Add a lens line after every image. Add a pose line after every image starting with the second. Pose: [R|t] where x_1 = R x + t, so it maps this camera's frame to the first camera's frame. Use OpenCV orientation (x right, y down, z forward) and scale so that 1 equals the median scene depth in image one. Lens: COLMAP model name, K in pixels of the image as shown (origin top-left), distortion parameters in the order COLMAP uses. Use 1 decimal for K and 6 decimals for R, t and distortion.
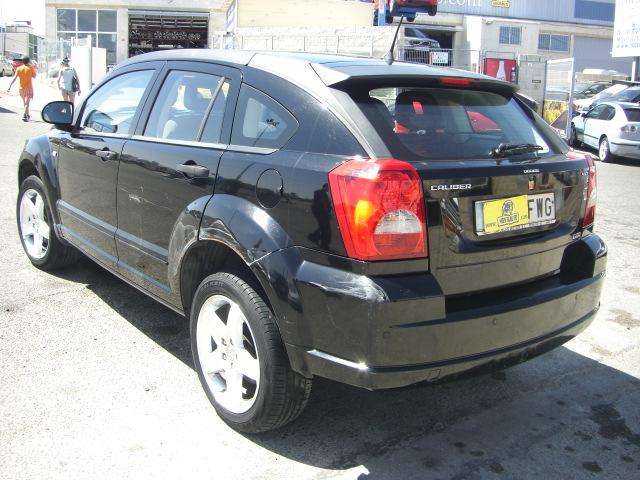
lens RADIAL K [[707.9, 0, 319.4], [0, 707.9, 235.5], [0, 0, 1]] dist [-0.130823, 0.000000]
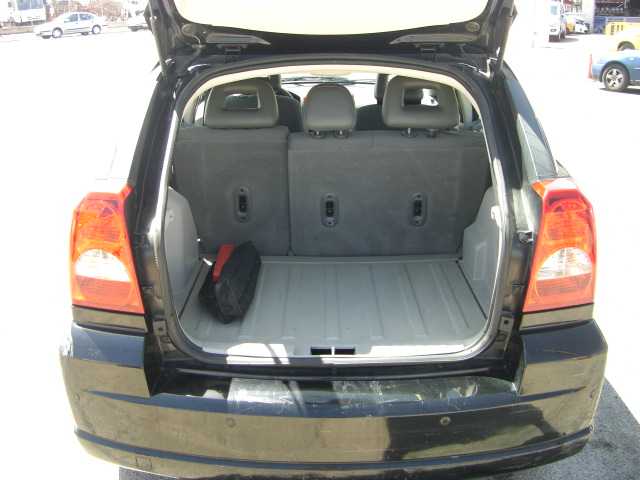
lens RADIAL K [[707.9, 0, 317.5], [0, 707.9, 239.4], [0, 0, 1]] dist [-0.130823, 0.000000]
pose [[0.764478, 0.145696, -0.627970, 0.666593], [-0.095437, 0.988970, 0.113270, -0.135597], [0.637547, -0.026661, 0.769950, 0.463819]]
